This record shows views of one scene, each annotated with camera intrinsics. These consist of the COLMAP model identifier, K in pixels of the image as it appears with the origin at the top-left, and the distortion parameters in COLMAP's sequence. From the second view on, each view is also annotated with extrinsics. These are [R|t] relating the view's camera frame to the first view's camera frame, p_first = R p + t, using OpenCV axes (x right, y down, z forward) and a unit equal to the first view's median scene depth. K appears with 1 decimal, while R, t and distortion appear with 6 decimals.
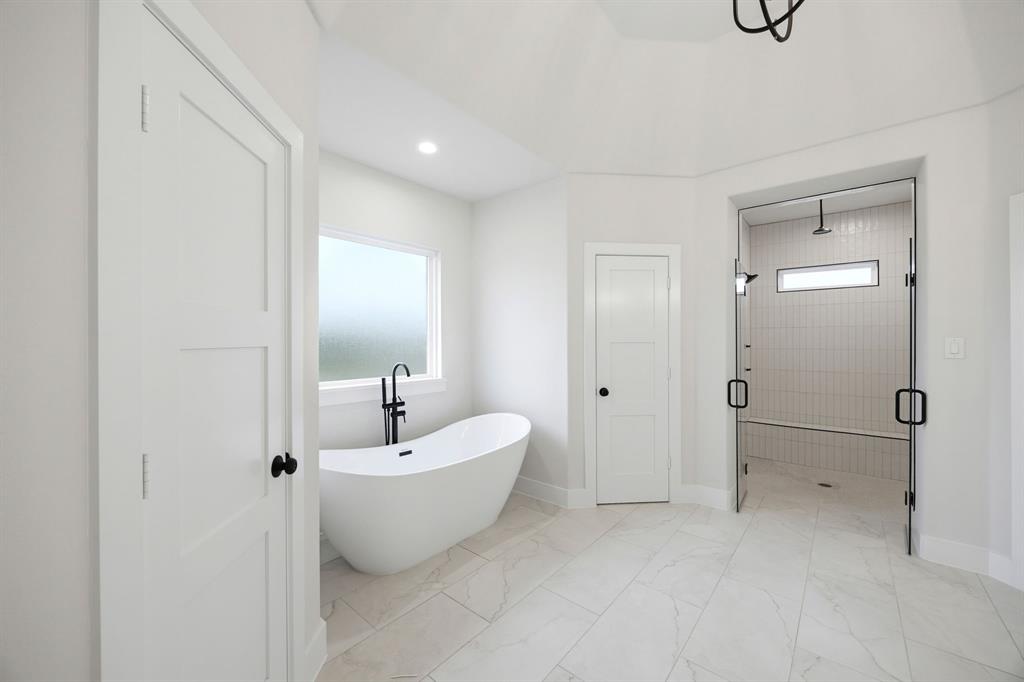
lens RADIAL K [[393.5, 0, 513.2], [0, 393.5, 341.2], [0, 0, 1]] dist [-0.003159, -0.000018]
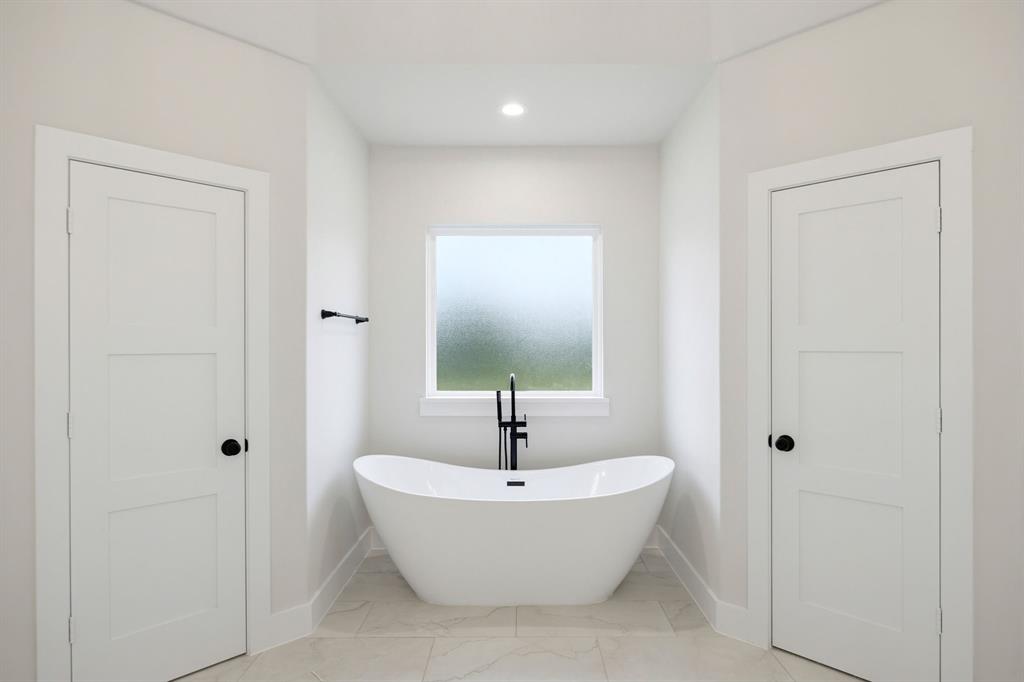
lens RADIAL K [[553.7, 0, 509.4], [0, 553.7, 341.9], [0, 0, 1]] dist [-0.004943, -0.001822]
pose [[0.635337, -0.006209, -0.772210, 0.610202], [0.007558, 0.999970, -0.001822, -0.012512], [0.772198, -0.004679, 0.635365, 0.242278]]
